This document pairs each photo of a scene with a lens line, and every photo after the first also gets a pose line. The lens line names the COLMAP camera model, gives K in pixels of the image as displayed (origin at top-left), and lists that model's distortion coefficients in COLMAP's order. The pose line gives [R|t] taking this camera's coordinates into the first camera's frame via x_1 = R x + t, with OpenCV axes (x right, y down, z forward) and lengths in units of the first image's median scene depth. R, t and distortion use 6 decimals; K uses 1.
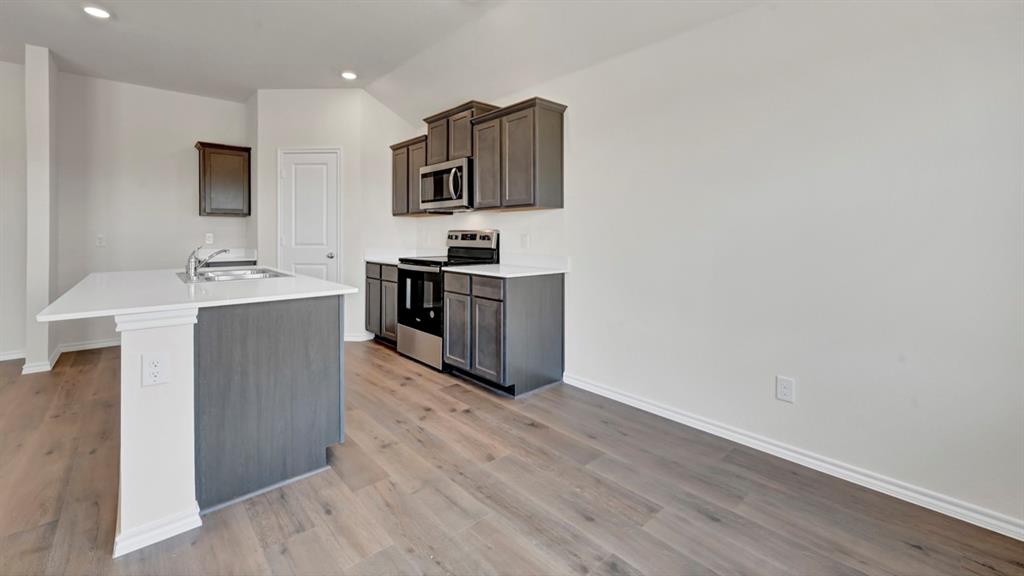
lens RADIAL K [[416.5, 0, 502.6], [0, 416.5, 237.7], [0, 0, 1]] dist [0.000995, 0.002031]
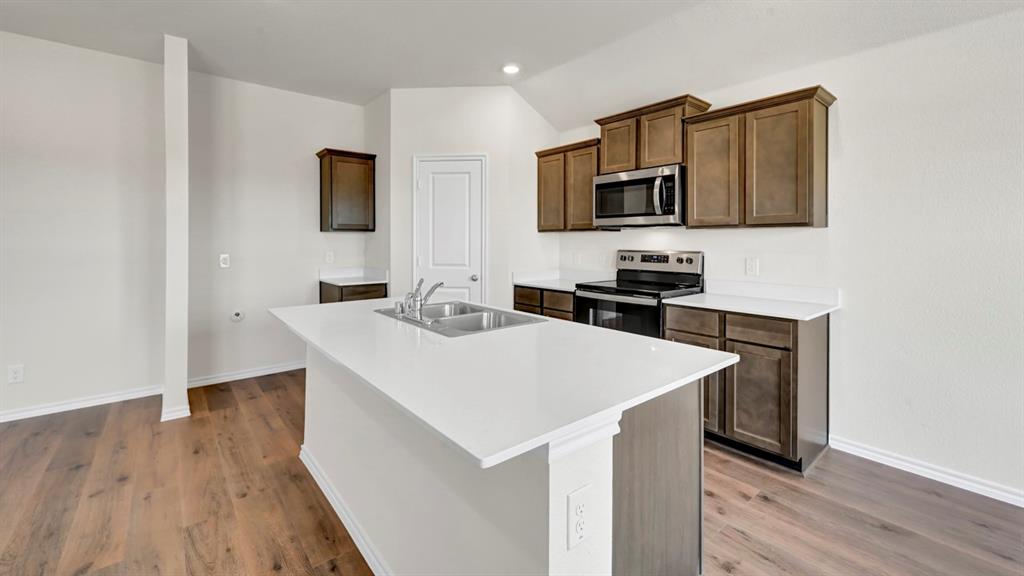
lens RADIAL K [[416.5, 0, 504.5], [0, 416.5, 242.3], [0, 0, 1]] dist [0.000995, 0.002031]
pose [[0.999296, -0.000920, -0.037513, -0.407890], [0.000813, 0.999996, -0.002855, -0.037239], [0.037515, 0.002822, 0.999292, 0.169233]]
